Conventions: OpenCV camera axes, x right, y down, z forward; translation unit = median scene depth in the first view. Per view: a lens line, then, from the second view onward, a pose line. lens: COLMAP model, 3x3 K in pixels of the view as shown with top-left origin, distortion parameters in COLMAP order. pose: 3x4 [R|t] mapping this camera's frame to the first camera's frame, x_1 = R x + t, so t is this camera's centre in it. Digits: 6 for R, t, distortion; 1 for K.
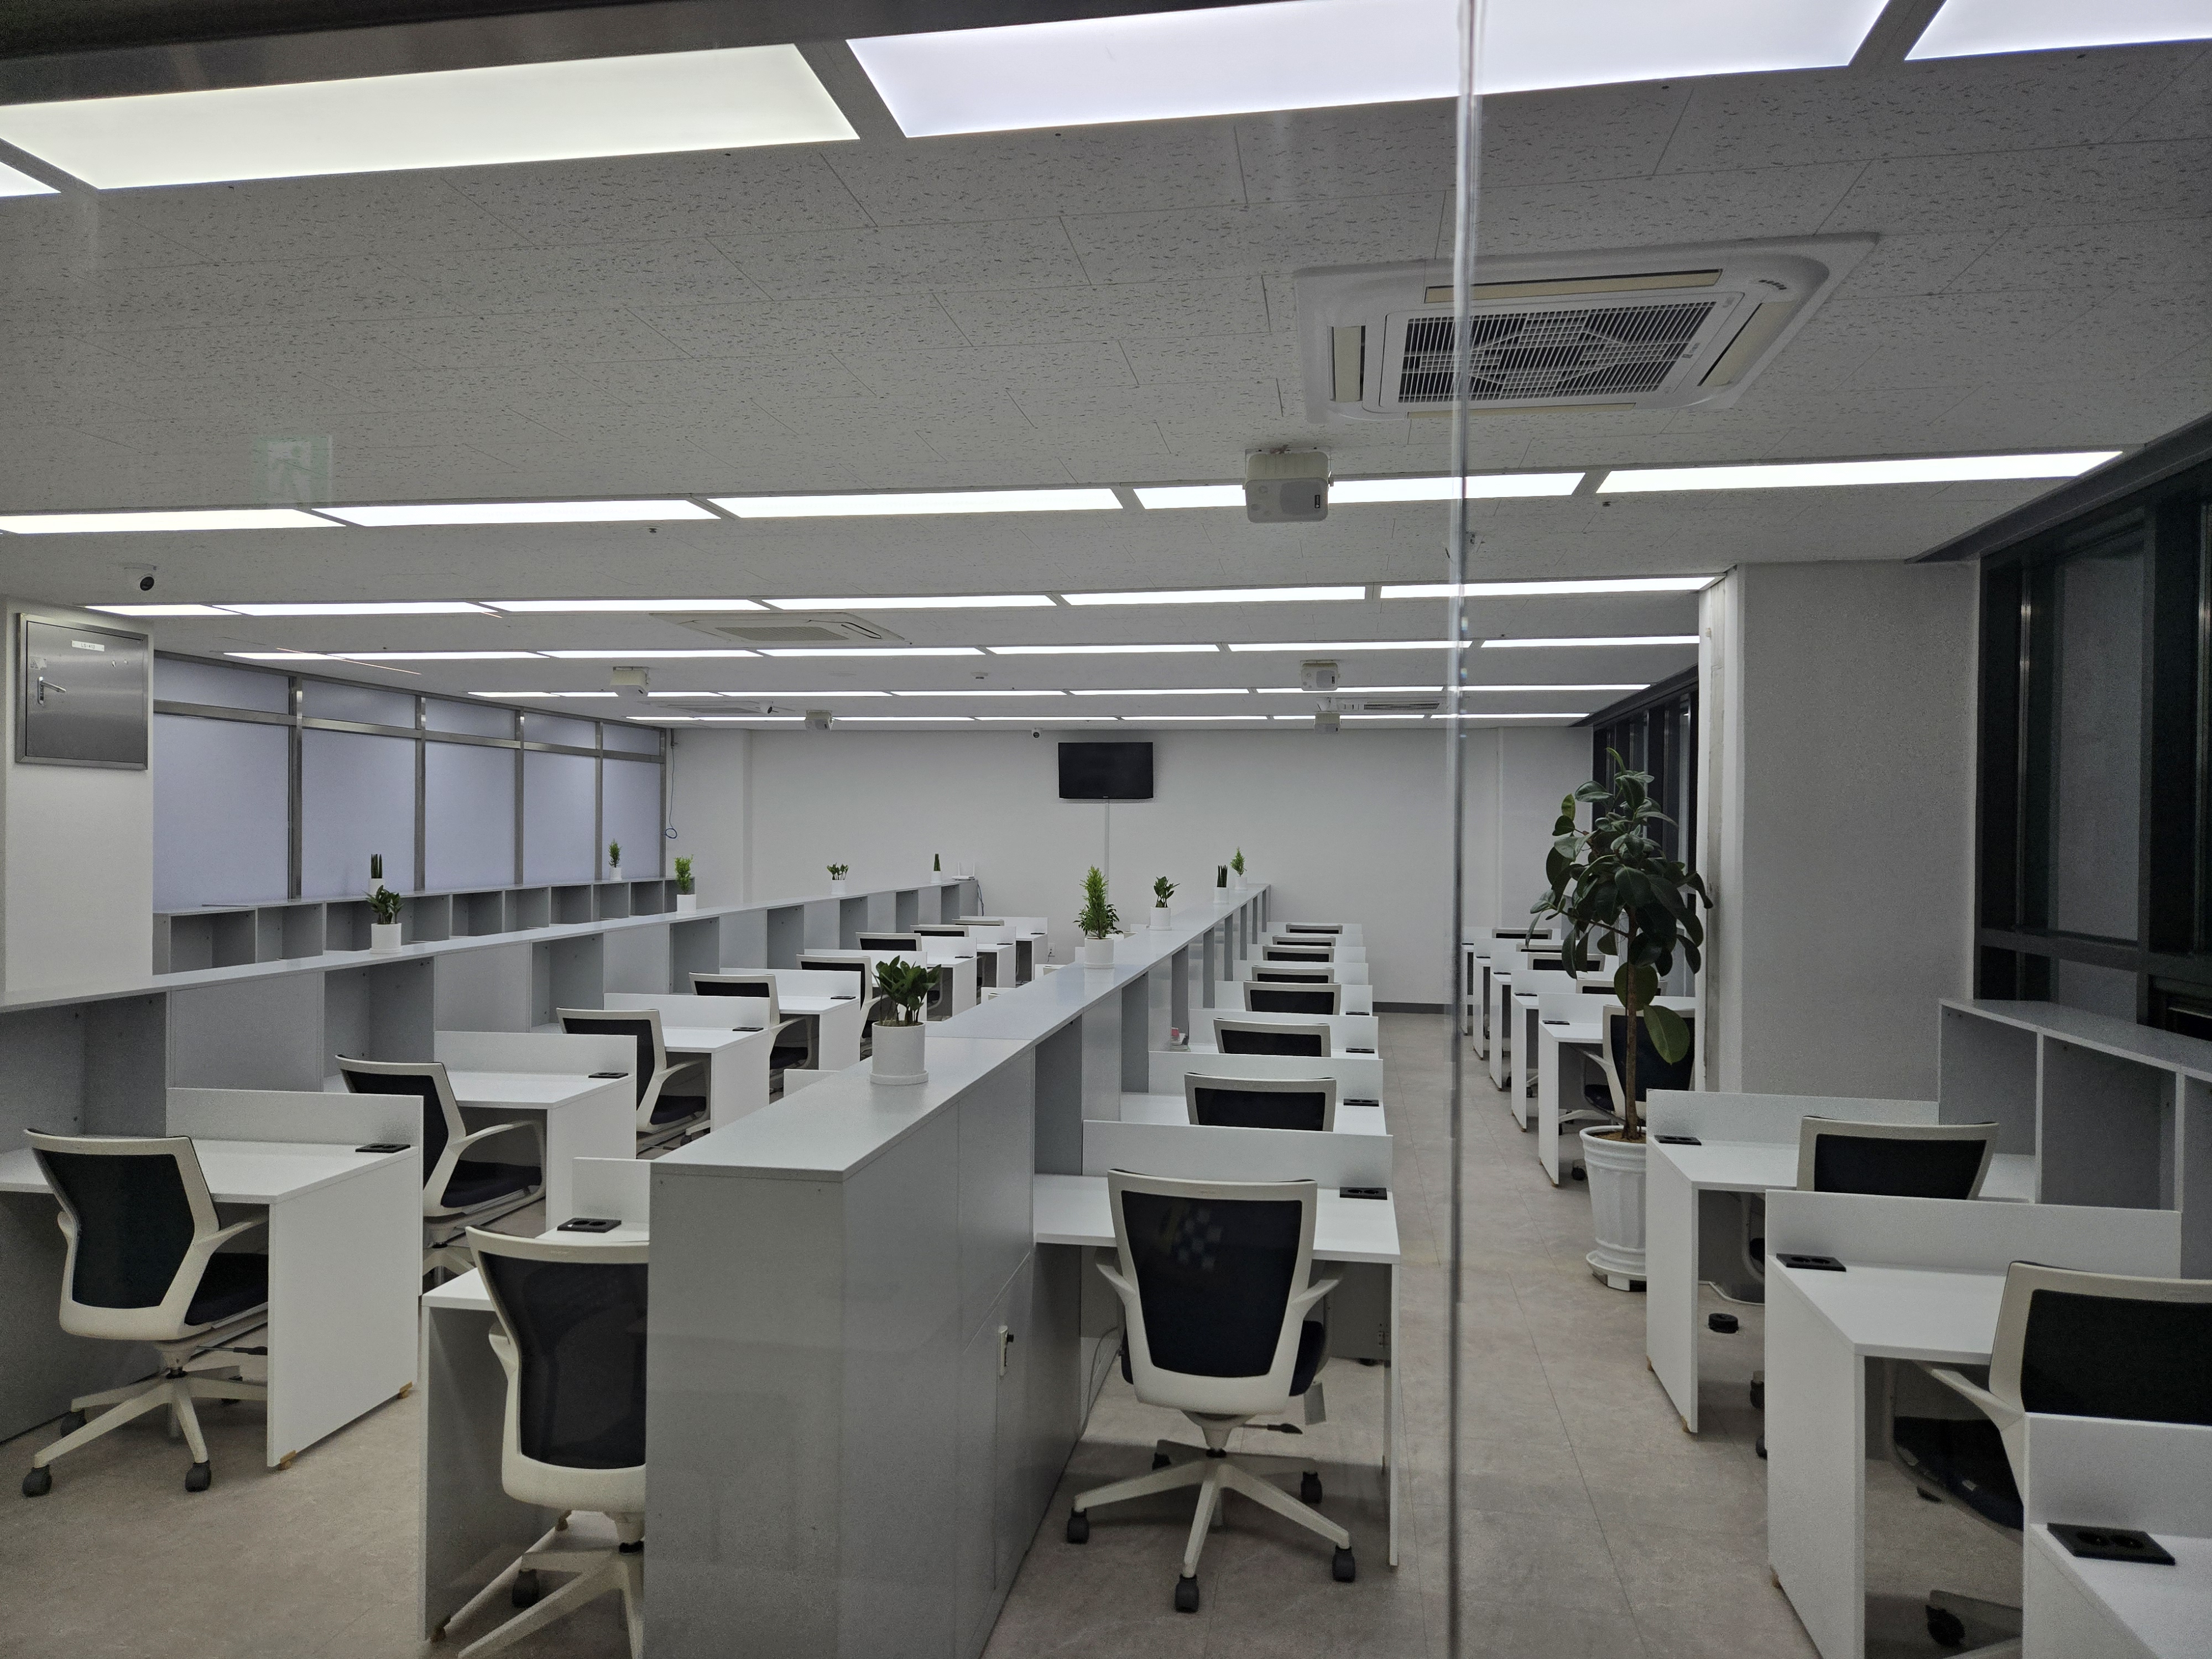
lens RADIAL K [[1525.3, 0, 1071.9], [0, 1525.3, 848.7], [0, 0, 1]] dist [0.077593, -0.072319]
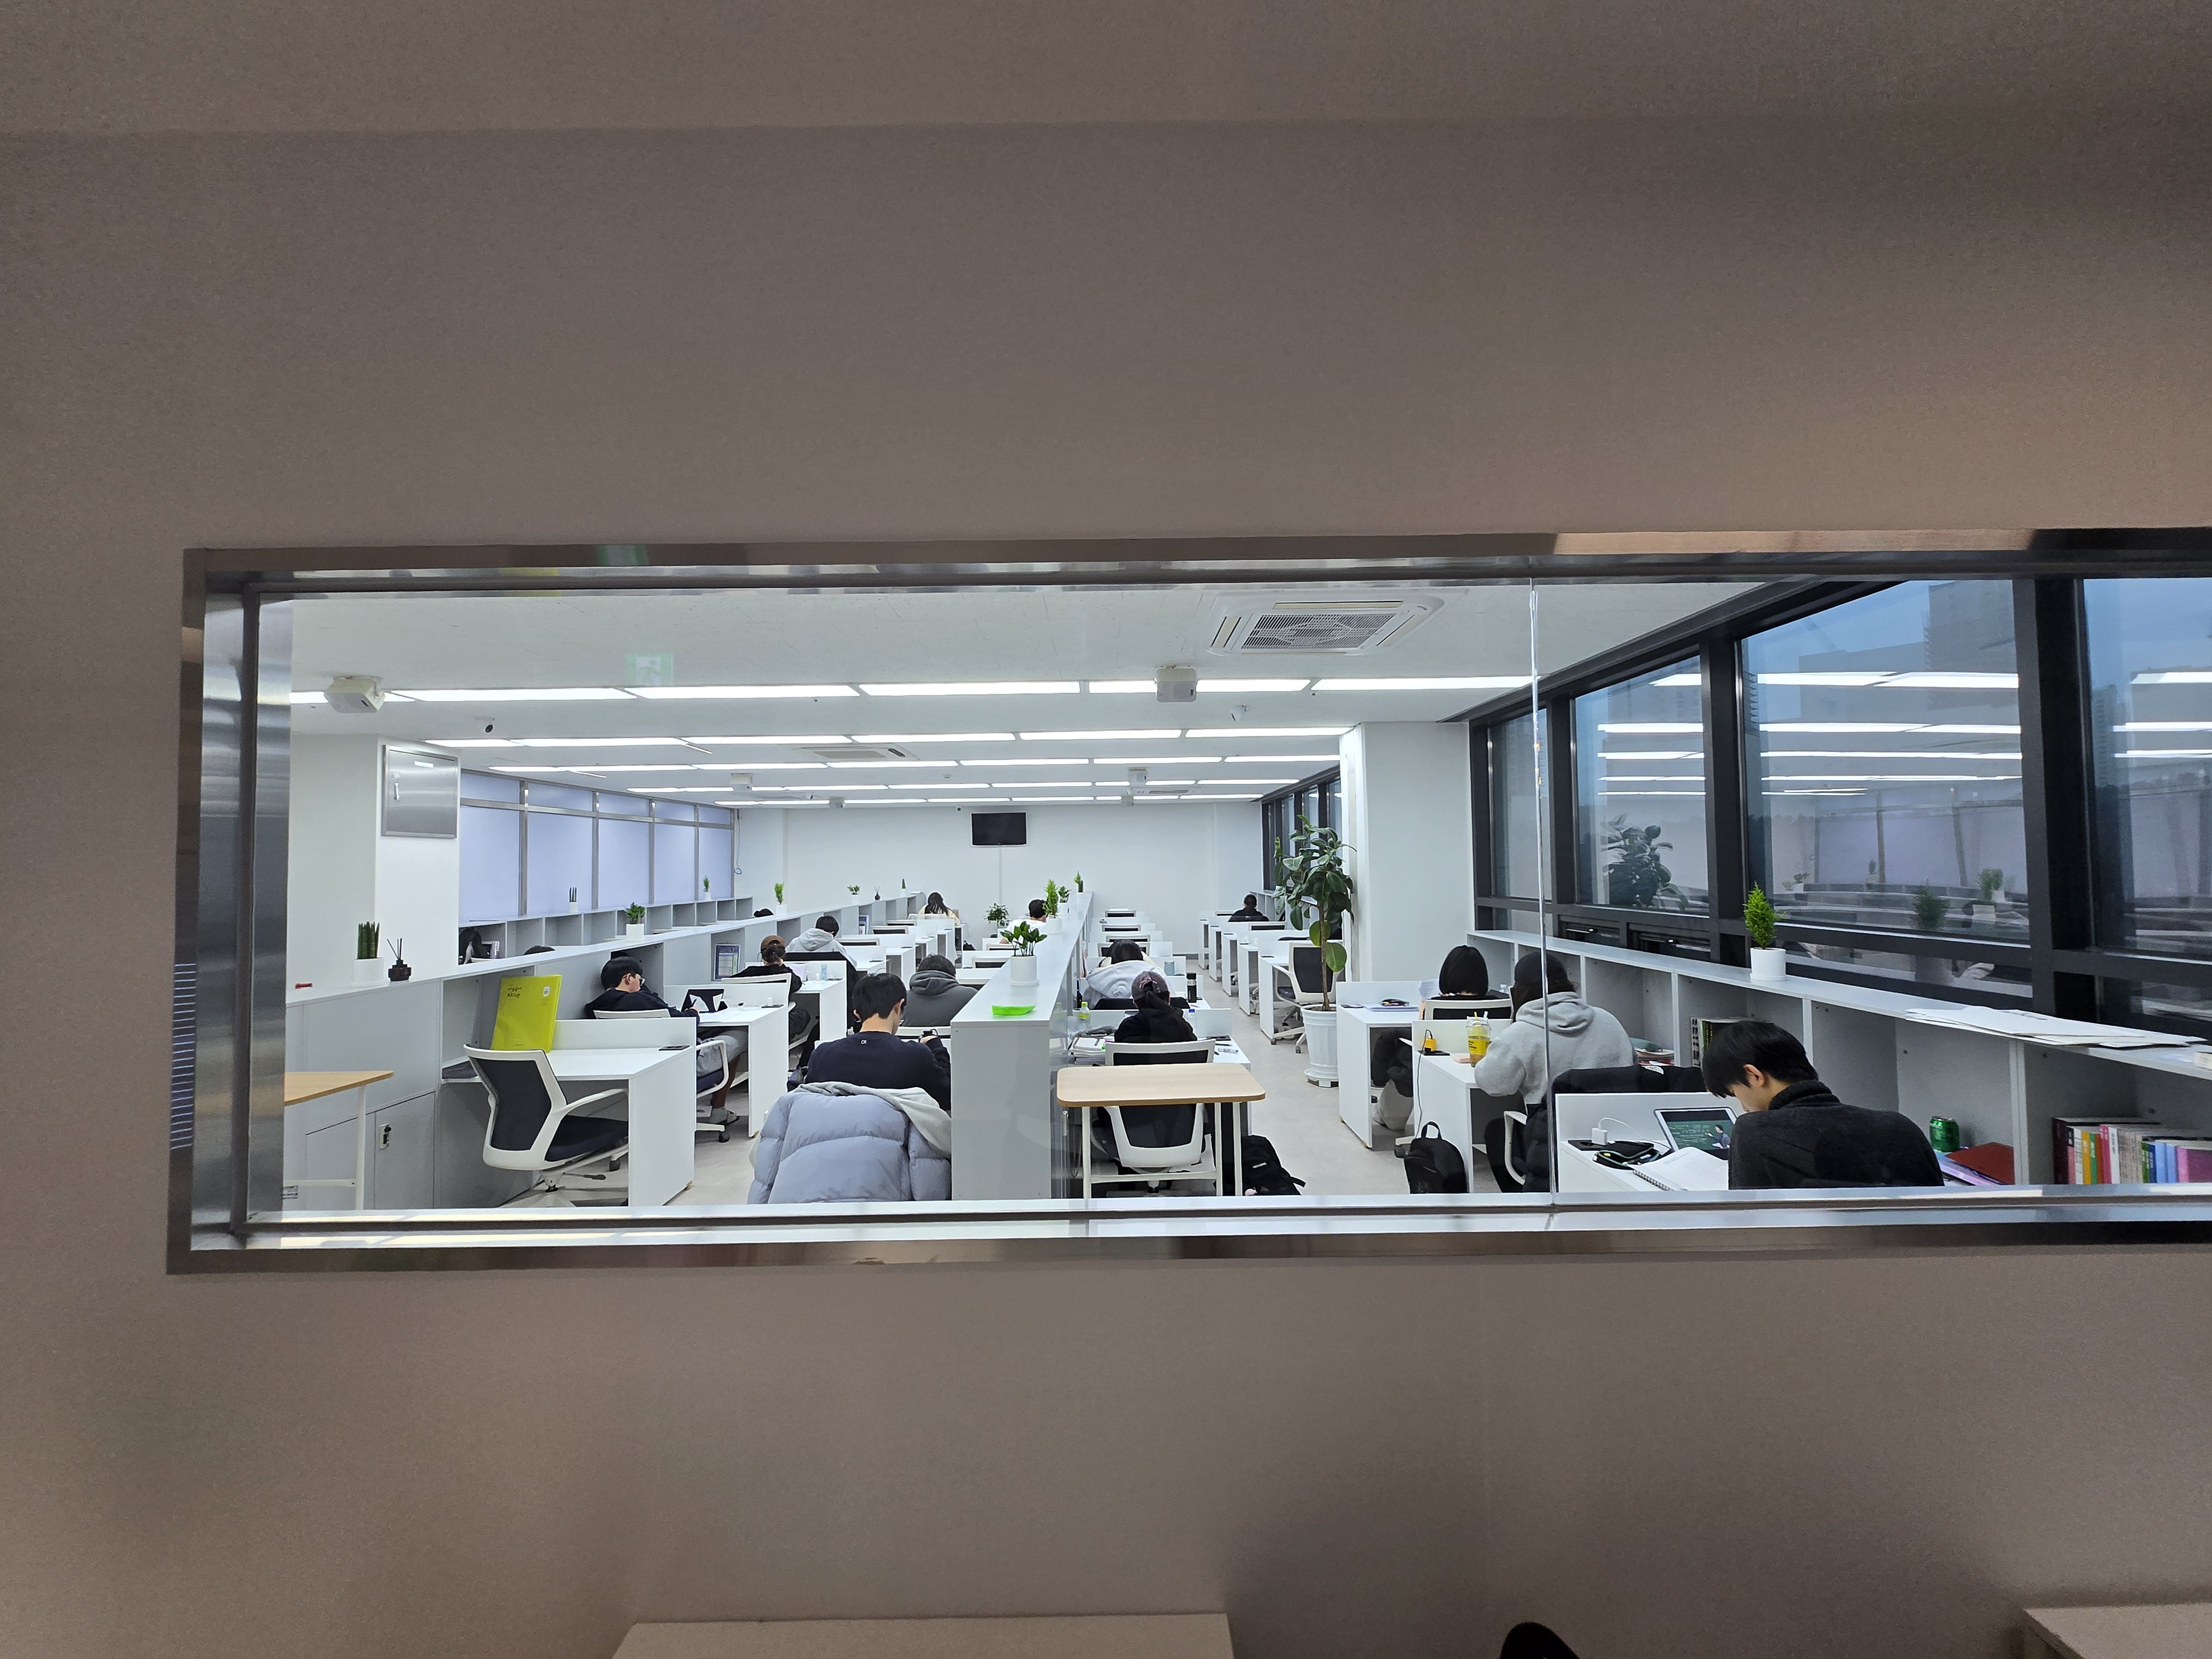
lens RADIAL K [[890.1, 0, 1106.0], [0, 890.1, 829.5], [0, 0, 1]] dist [0.001682, 0.000270]
pose [[0.982880, -0.016902, 0.183471, -0.099814], [0.026130, 0.998506, -0.047993, 0.004122], [-0.182385, 0.051966, 0.981853, -0.070940]]
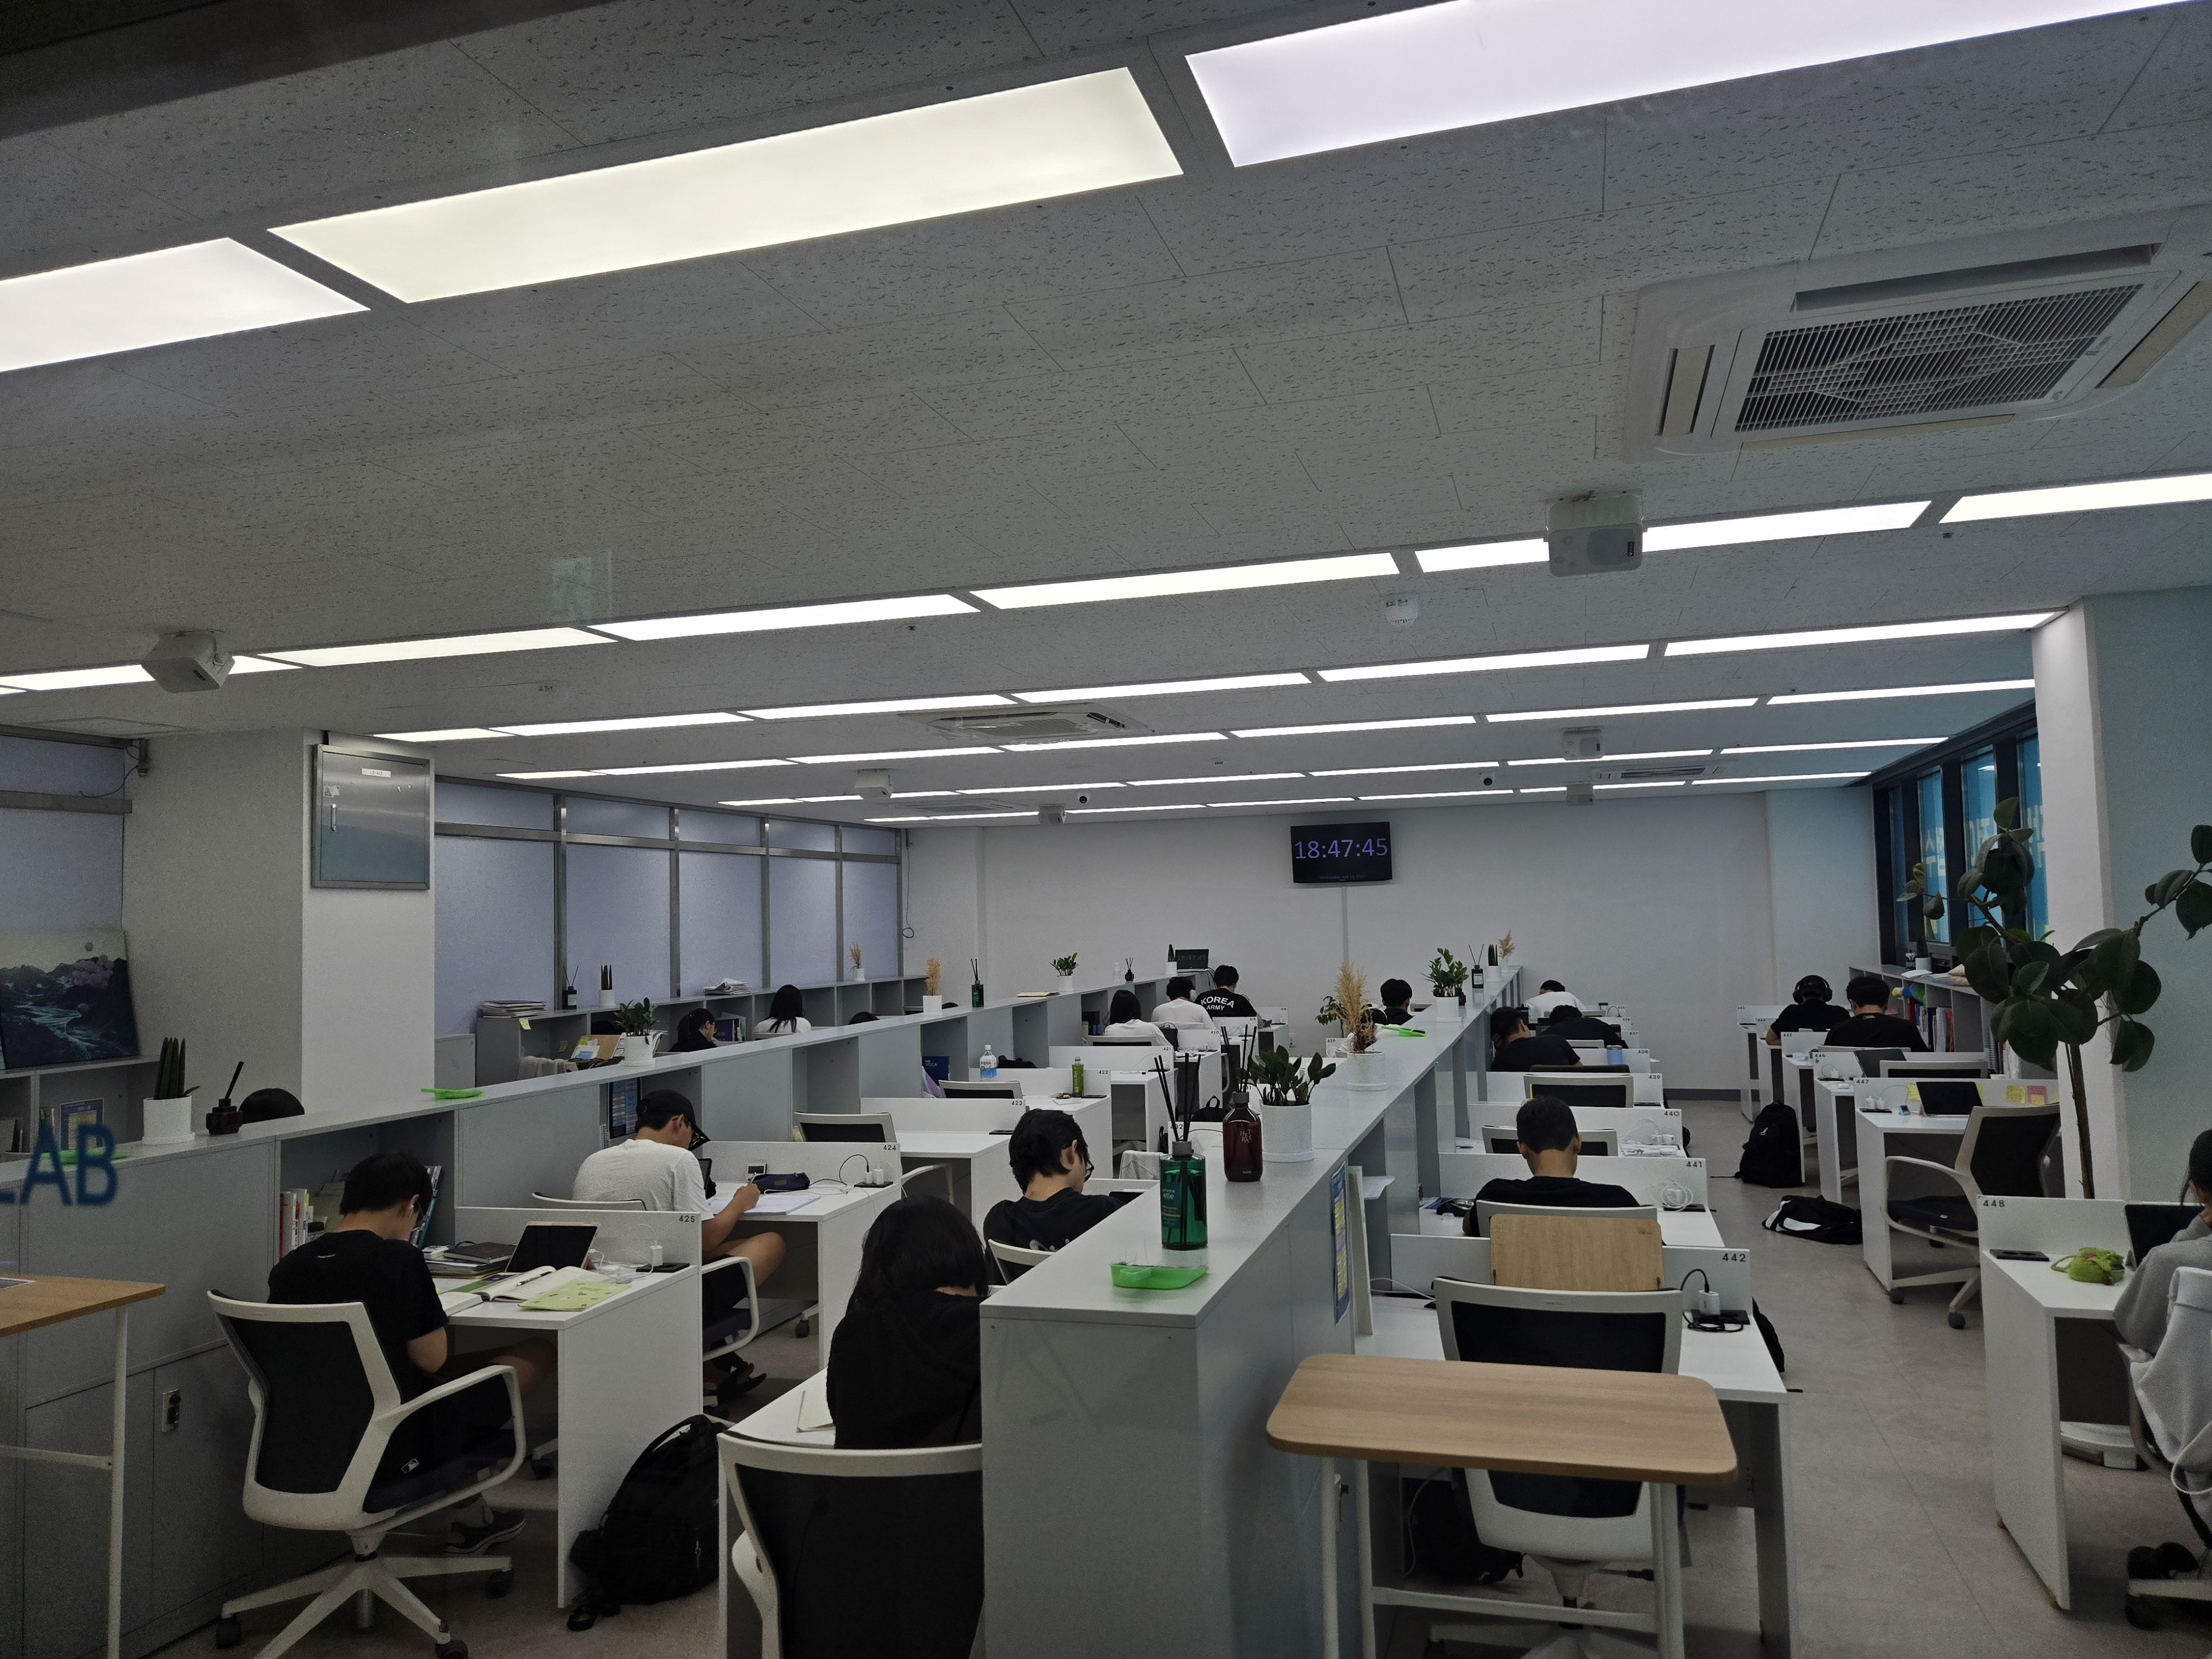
lens RADIAL K [[1523.3, 0, 1106.0], [0, 1523.3, 829.5], [0, 0, 1]] dist [0.078431, -0.076827]
pose [[0.992438, -0.041453, -0.115533, -0.030704], [0.033251, 0.996848, -0.072032, -0.001945], [0.118154, 0.067646, 0.990688, 0.037214]]
